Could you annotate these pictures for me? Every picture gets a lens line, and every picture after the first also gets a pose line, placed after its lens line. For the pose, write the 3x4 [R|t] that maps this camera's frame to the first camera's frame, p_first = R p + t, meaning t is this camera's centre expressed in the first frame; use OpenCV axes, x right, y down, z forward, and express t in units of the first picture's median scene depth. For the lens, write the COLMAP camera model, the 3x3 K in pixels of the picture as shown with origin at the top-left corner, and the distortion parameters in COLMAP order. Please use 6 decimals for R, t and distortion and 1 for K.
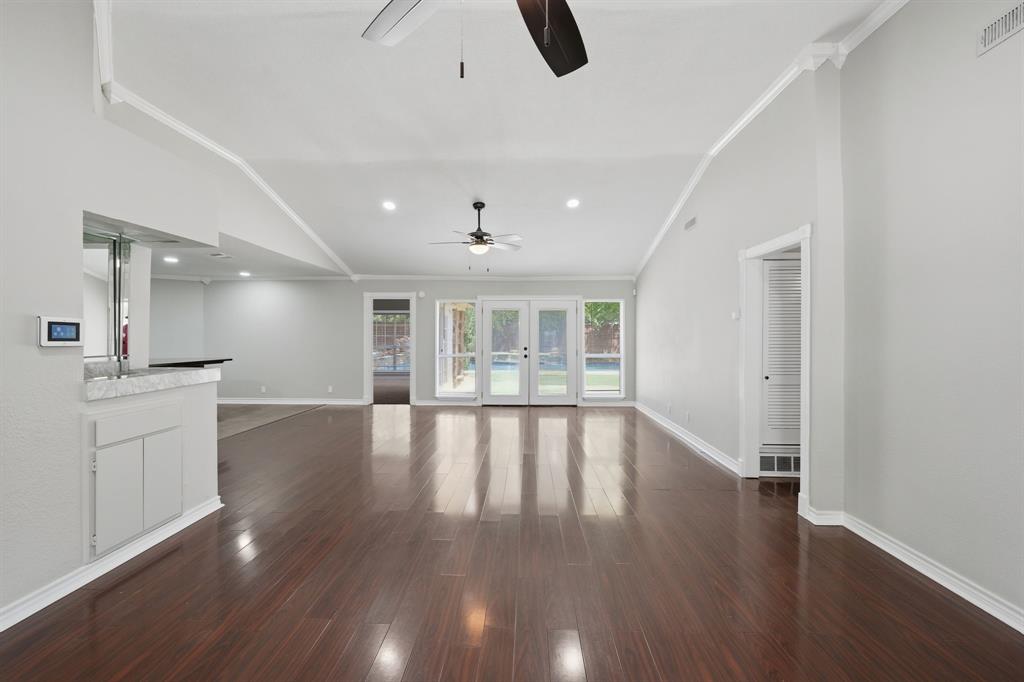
lens RADIAL K [[460.9, 0, 513.5], [0, 460.9, 332.1], [0, 0, 1]] dist [0.013177, 0.000040]
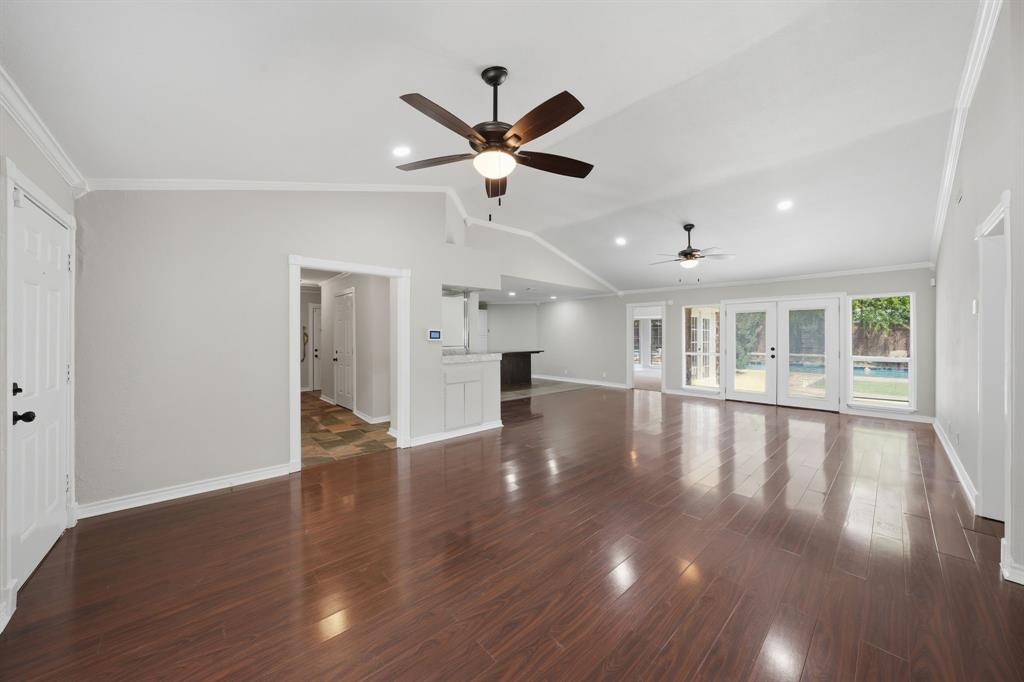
lens RADIAL K [[460.9, 0, 513.5], [0, 460.9, 332.1], [0, 0, 1]] dist [0.013177, 0.000040]
pose [[0.642091, -0.009710, -0.766567, 0.452707], [0.007224, 0.999952, -0.006615, 0.001282], [0.766595, -0.001291, 0.642130, -0.096199]]
